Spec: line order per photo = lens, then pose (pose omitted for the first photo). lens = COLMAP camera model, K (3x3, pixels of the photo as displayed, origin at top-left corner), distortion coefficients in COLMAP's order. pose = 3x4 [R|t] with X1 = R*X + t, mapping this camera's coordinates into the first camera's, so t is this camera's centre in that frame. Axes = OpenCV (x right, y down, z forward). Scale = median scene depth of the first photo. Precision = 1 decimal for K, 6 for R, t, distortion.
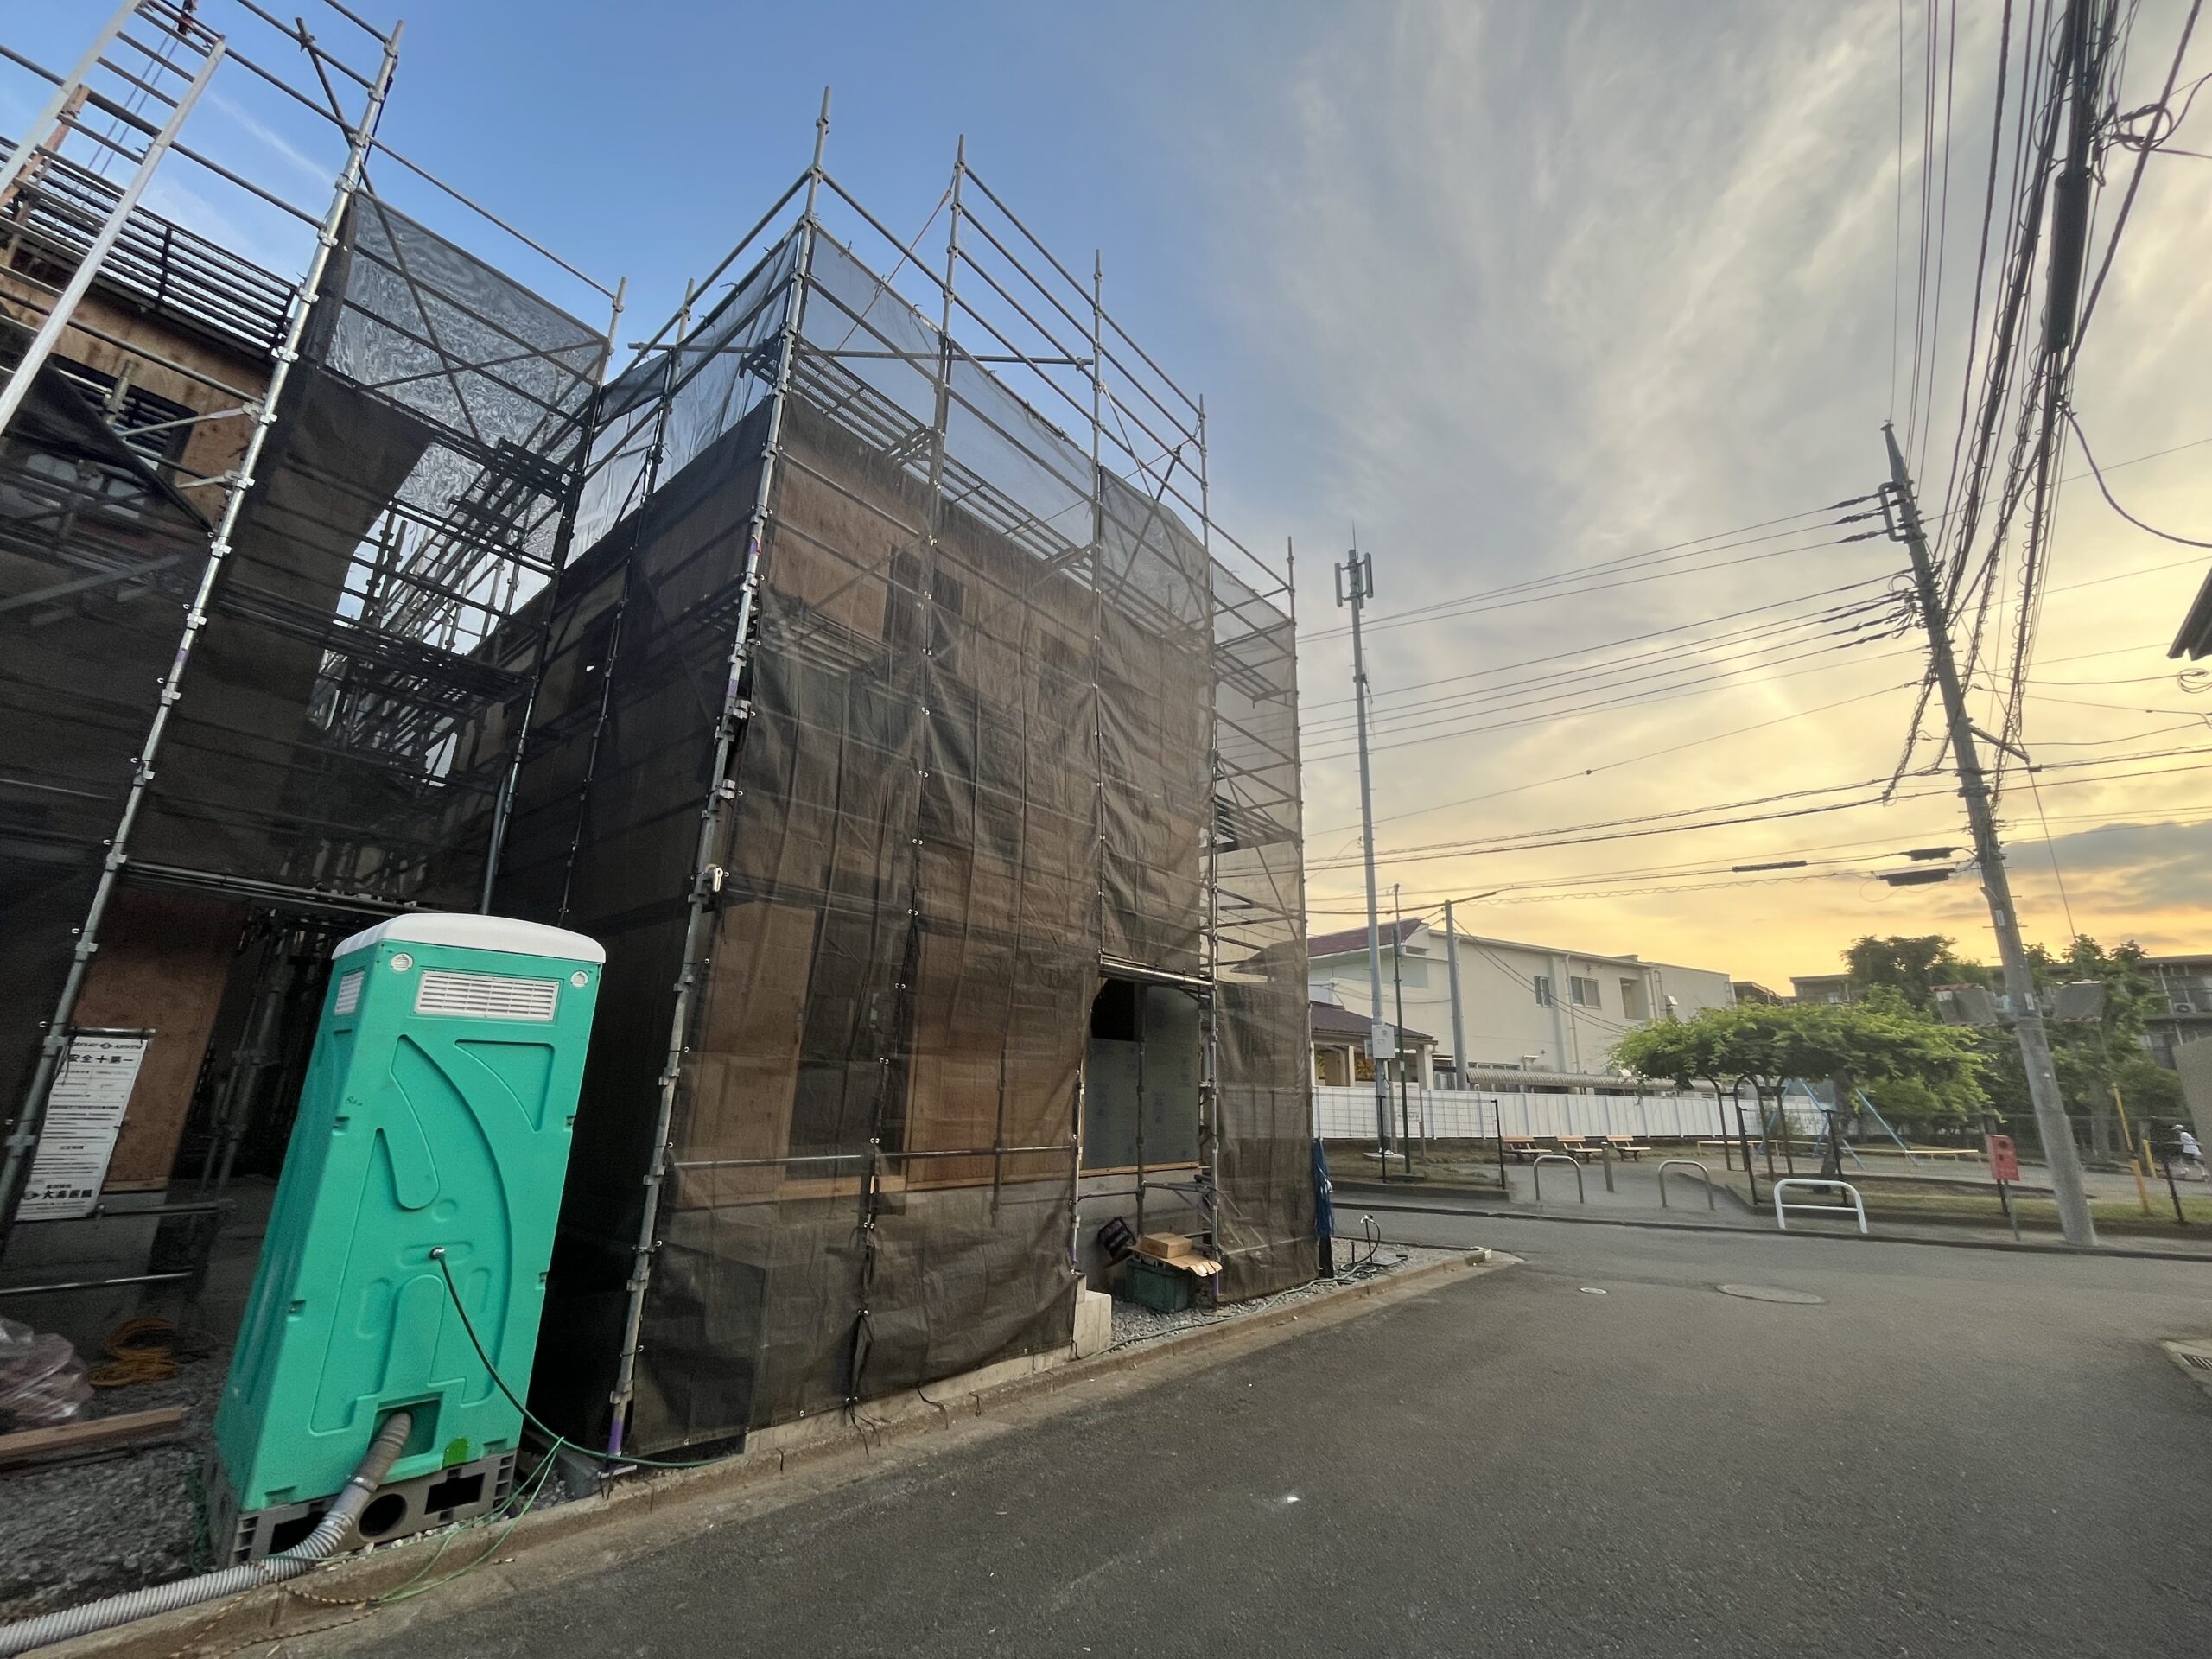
lens RADIAL K [[897.1, 0, 1099.7], [0, 897.1, 823.7], [0, 0, 1]] dist [-0.001503, -0.000837]
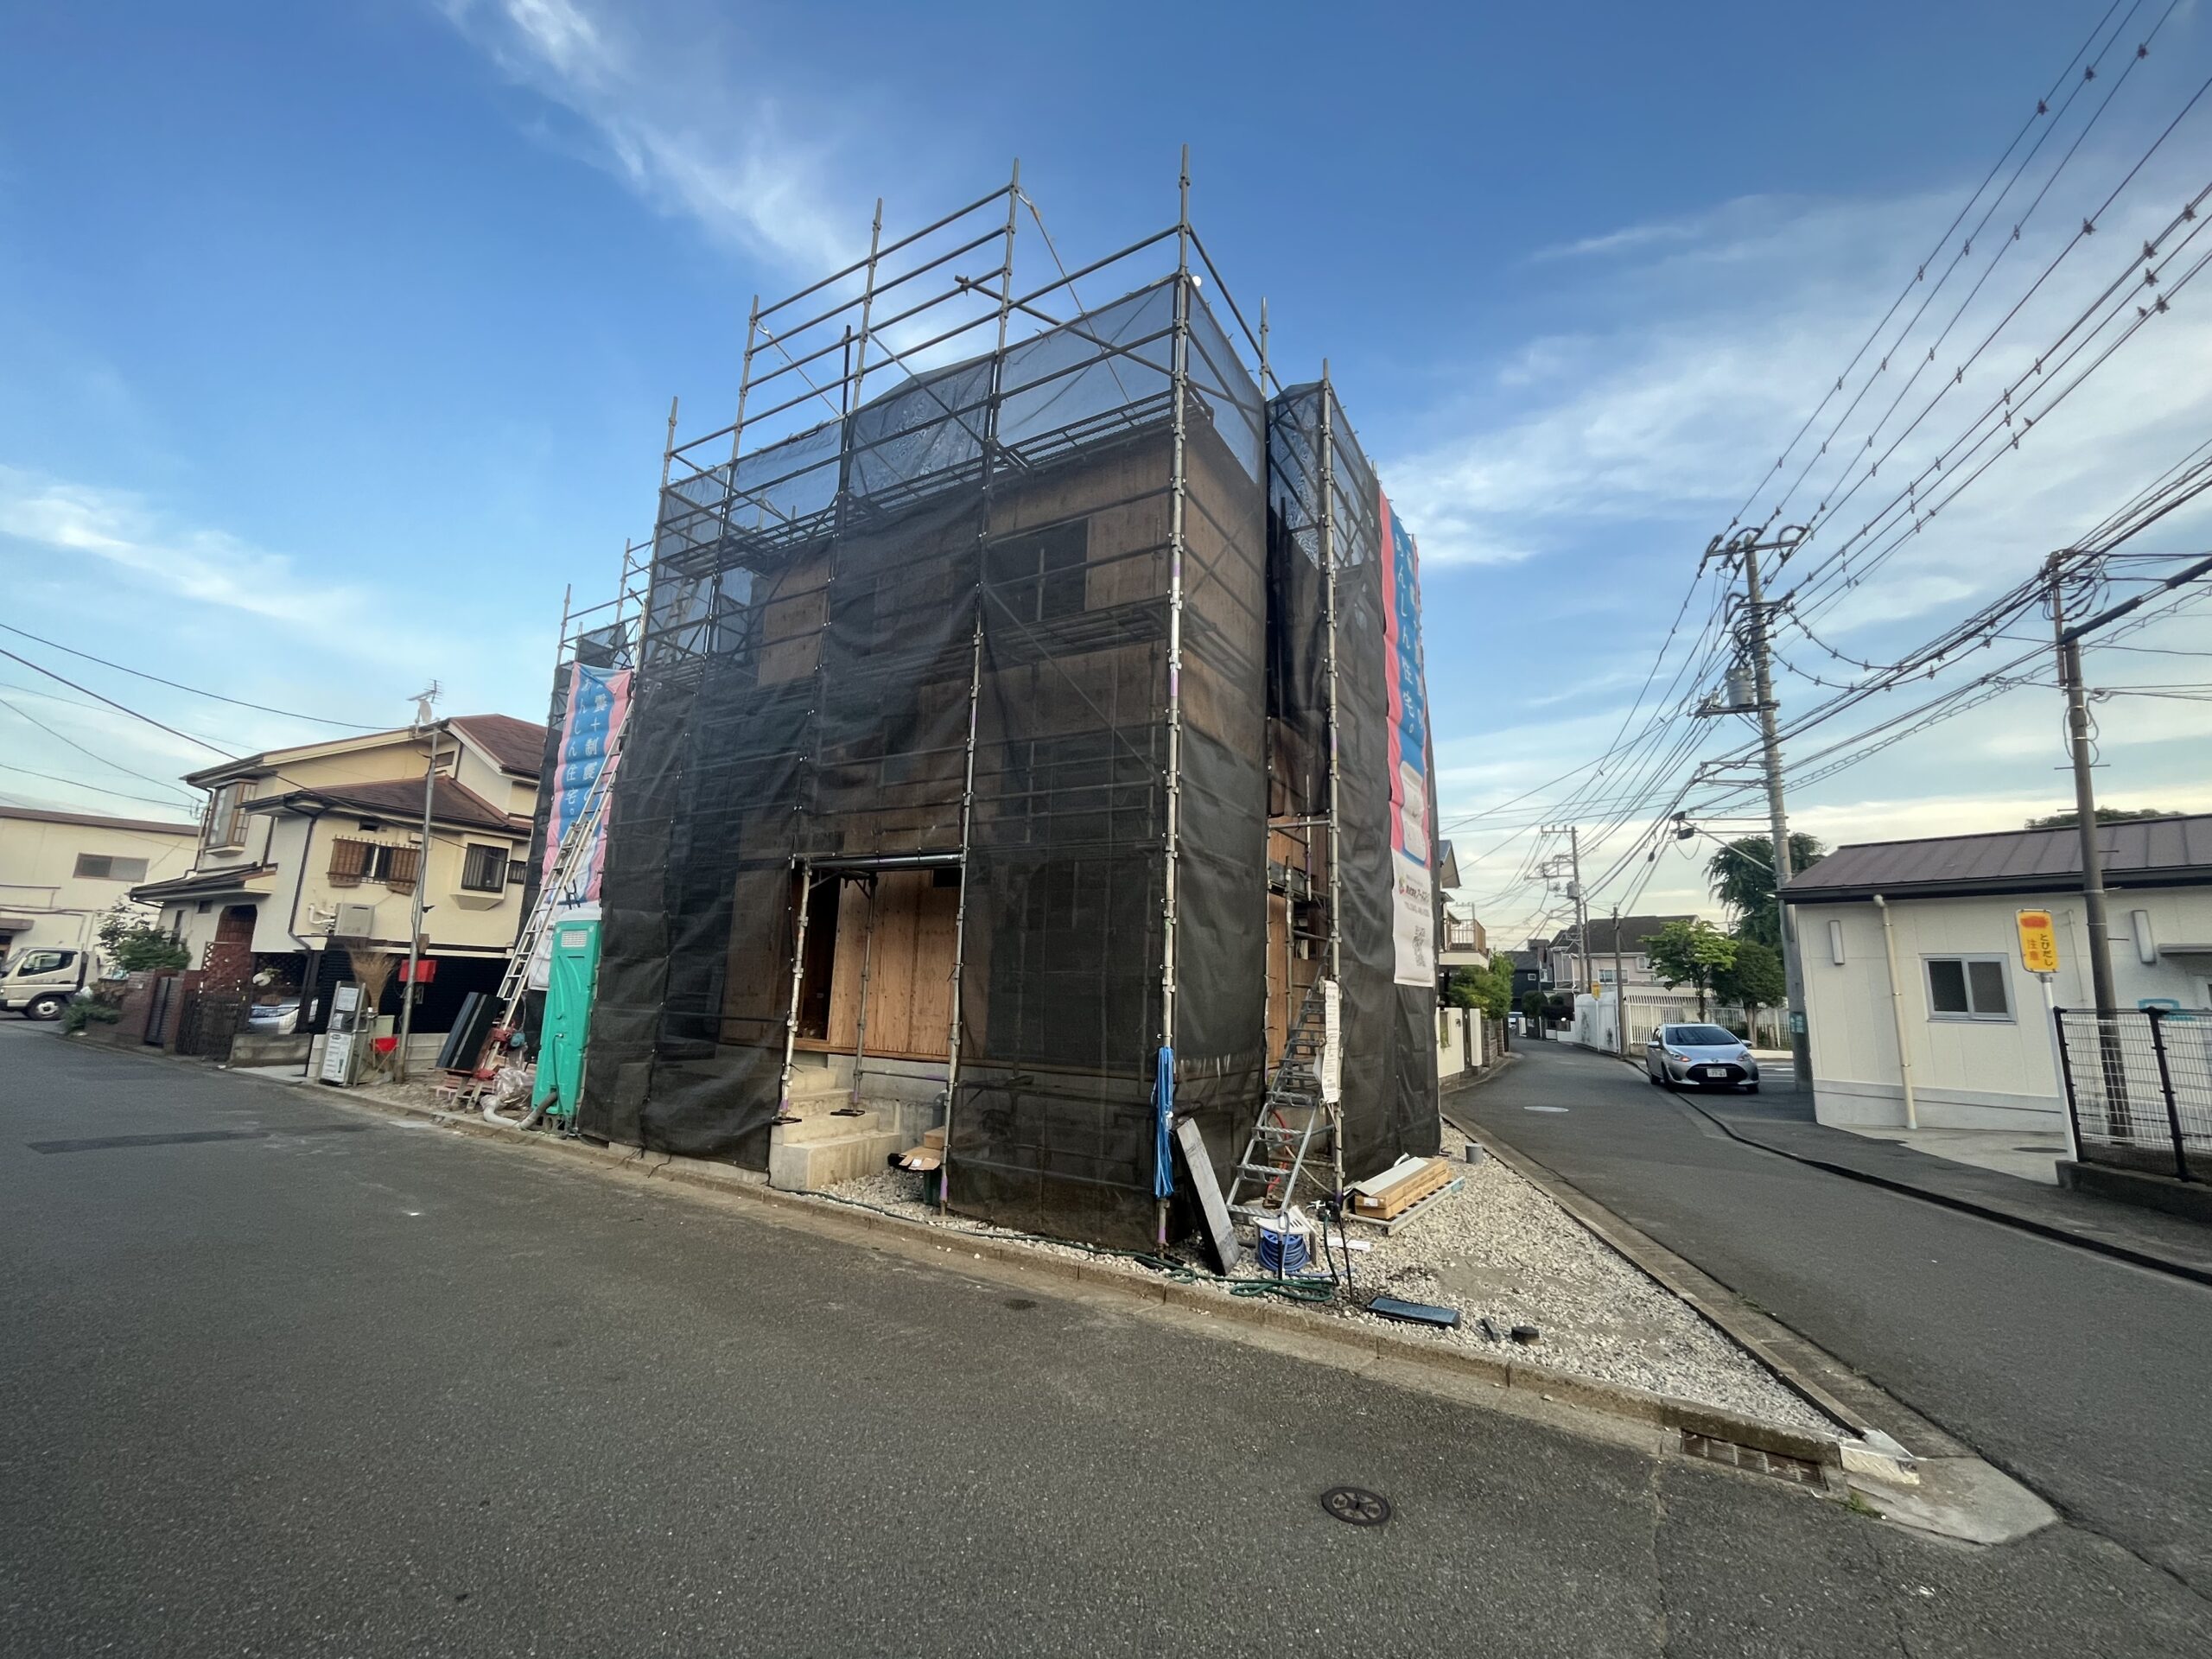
lens RADIAL K [[897.1, 0, 1099.7], [0, 897.1, 823.7], [0, 0, 1]] dist [-0.001503, -0.000837]
pose [[0.158057, -0.202636, -0.966414, 1.640533], [0.253949, 0.954138, -0.158528, 0.527929], [0.954216, -0.220363, 0.202267, 1.583033]]
